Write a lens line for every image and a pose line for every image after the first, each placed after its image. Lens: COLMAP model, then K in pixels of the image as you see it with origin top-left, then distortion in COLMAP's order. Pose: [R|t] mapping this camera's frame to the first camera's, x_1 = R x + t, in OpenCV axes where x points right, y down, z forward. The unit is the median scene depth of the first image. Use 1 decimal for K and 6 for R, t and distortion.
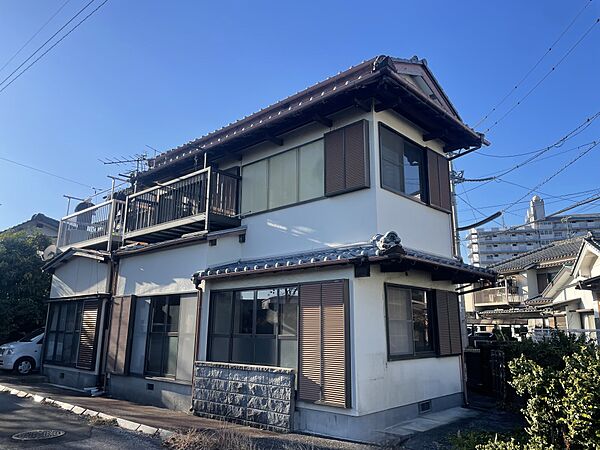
lens RADIAL K [[457.7, 0, 301.7], [0, 457.7, 221.9], [0, 0, 1]] dist [0.014169, -0.001498]
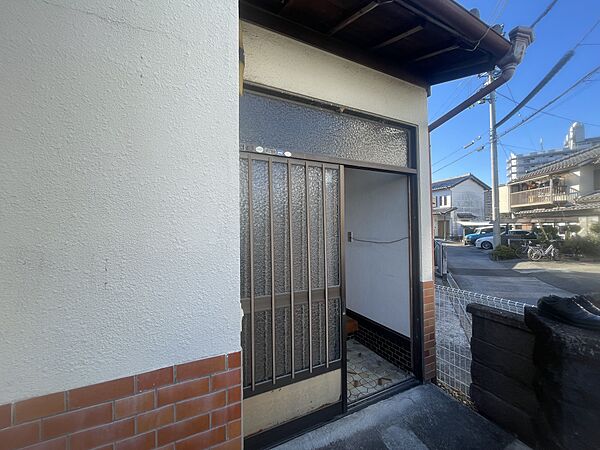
lens RADIAL K [[243.8, 0, 298.0], [0, 243.8, 226.1], [0, 0, 1]] dist [-0.002579, 0.000376]
pose [[0.934852, -0.019010, -0.354529, 0.183700], [0.095649, 0.975130, 0.199930, 0.107151], [0.341911, -0.220815, 0.913421, 0.488811]]
